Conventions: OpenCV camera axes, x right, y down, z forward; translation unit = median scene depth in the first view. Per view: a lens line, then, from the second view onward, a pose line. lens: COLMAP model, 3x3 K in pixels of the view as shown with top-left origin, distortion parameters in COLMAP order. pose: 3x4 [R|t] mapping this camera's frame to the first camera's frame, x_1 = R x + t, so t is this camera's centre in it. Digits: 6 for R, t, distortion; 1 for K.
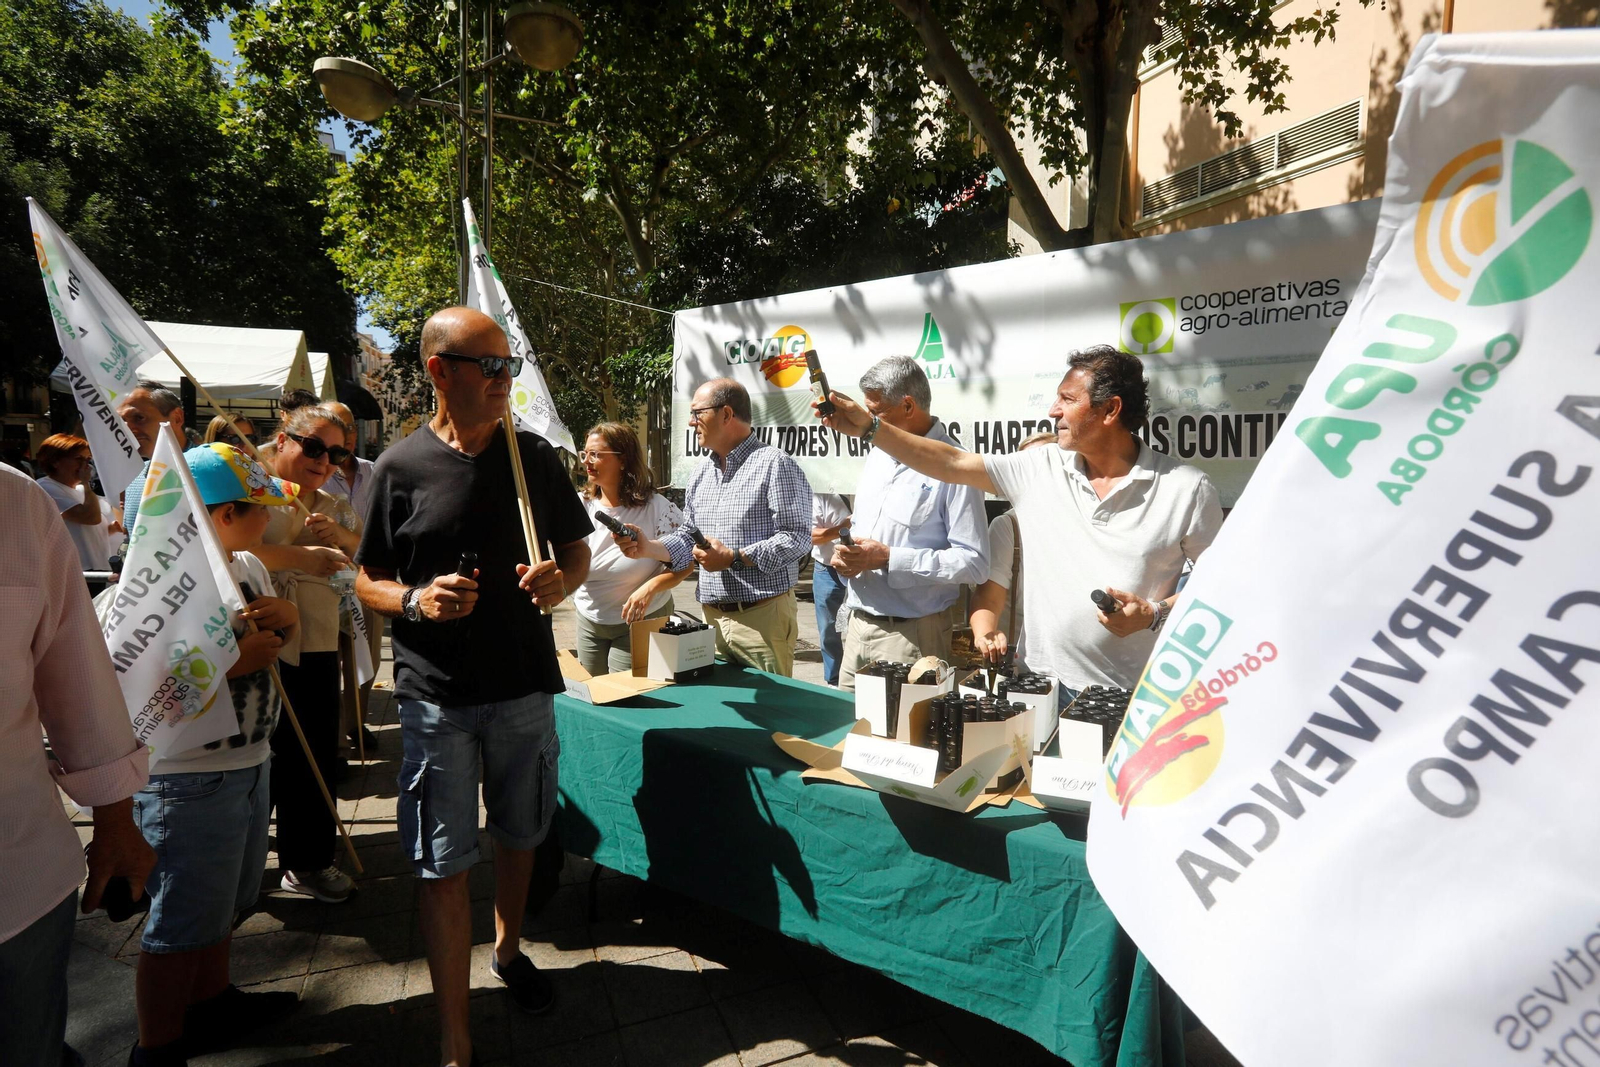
lens RADIAL K [[757.6, 0, 783.8], [0, 757.6, 535.3], [0, 0, 1]] dist [-0.063221, 0.019683]
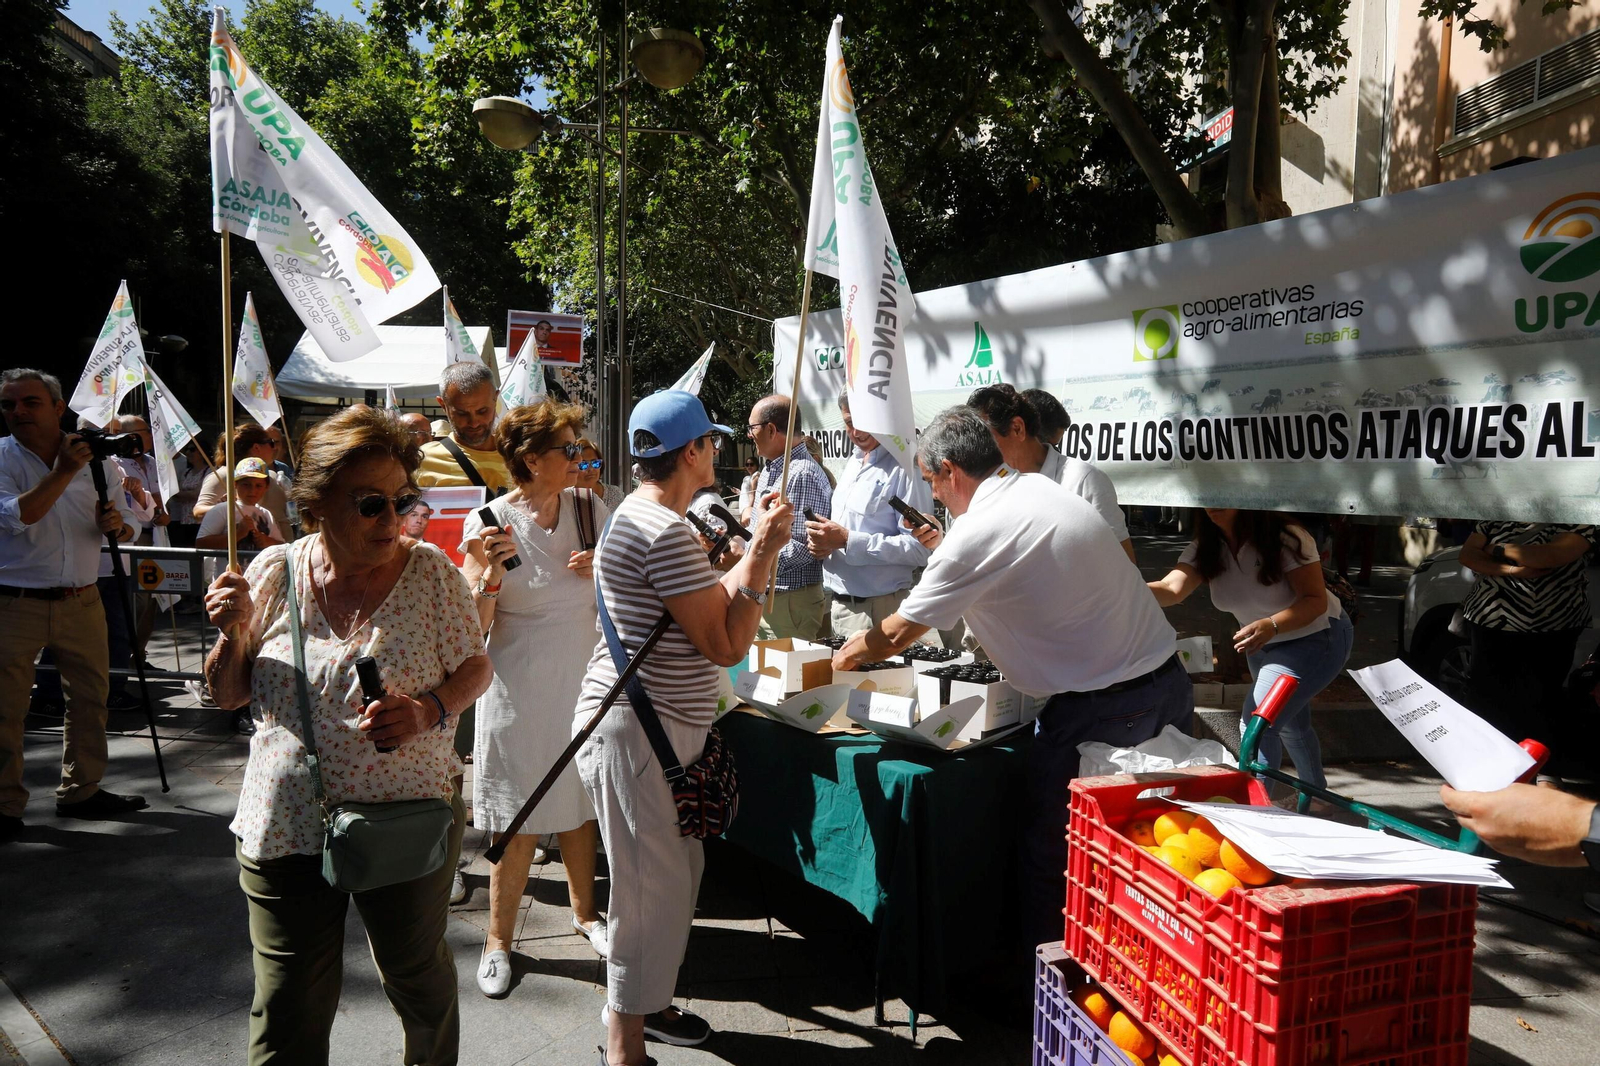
lens RADIAL K [[941.8, 0, 799.6], [0, 941.8, 540.3], [0, 0, 1]] dist [-0.096859, 0.049918]
pose [[0.963195, 0.011691, -0.268550, 0.094973], [-0.013001, 0.999911, -0.003100, 0.003540], [0.268490, 0.006477, 0.963261, -0.091351]]
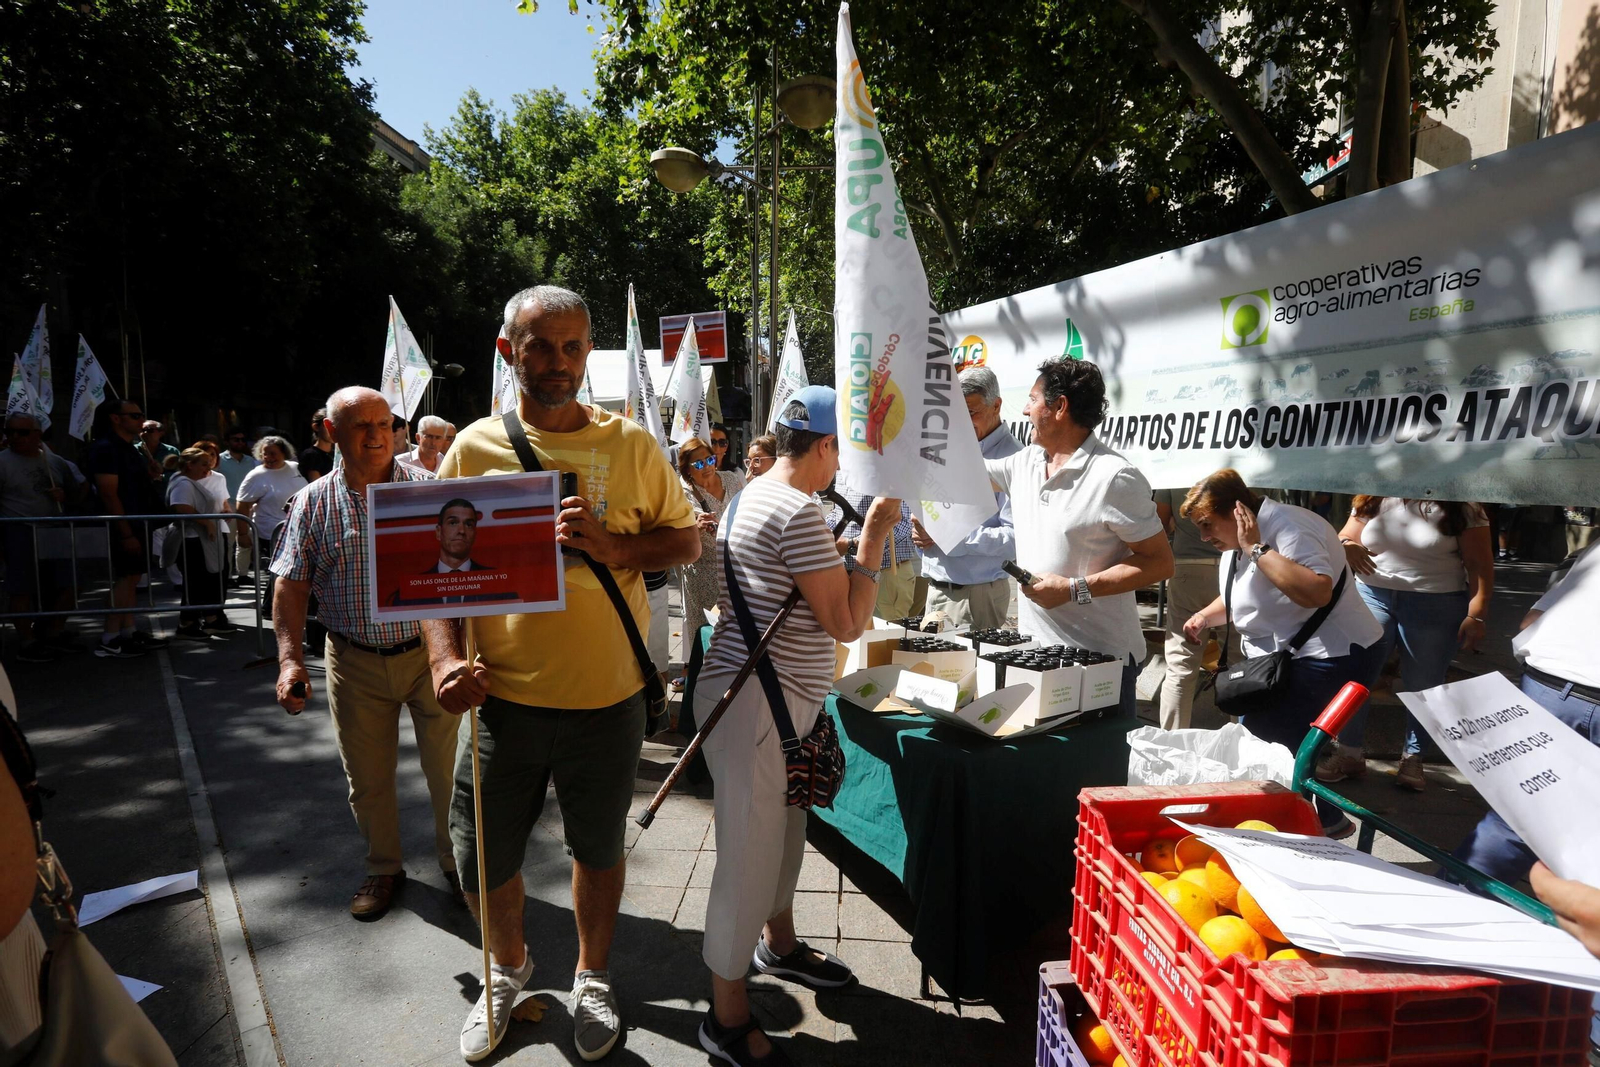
lens RADIAL K [[785.2, 0, 800.0], [0, 785.2, 533.5], [0, 0, 1]] dist [-0.069186, 0.020677]
pose [[0.886844, 0.028895, -0.461165, 0.115662], [-0.027302, 0.999576, 0.010127, 0.003291], [0.461262, 0.003610, 0.887256, -0.048160]]
